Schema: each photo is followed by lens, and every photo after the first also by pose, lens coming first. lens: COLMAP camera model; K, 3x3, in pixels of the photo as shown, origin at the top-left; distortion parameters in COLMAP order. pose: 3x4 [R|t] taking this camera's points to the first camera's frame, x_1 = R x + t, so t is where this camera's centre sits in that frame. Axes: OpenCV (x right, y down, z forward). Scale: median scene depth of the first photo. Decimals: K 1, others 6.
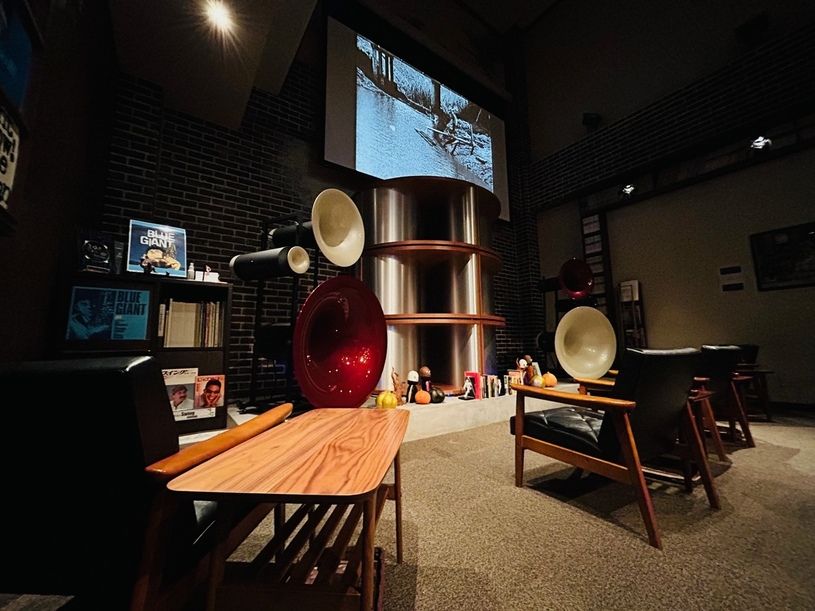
lens RADIAL K [[327.3, 0, 418.2], [0, 327.3, 305.6], [0, 0, 1]] dist [0.001152, 0.000025]
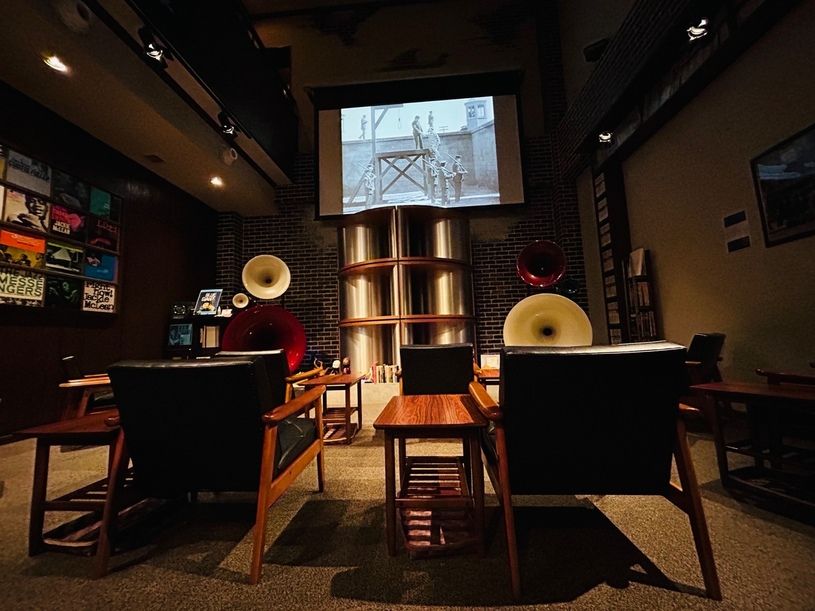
lens RADIAL K [[333.1, 0, 407.5], [0, 333.1, 305.5], [0, 0, 1]] dist [0.012529, -0.000003]
pose [[0.770022, -0.081735, -0.632761, 1.053963], [0.106572, 0.994304, 0.001254, -0.007578], [0.629054, -0.068400, 0.774346, 0.070882]]
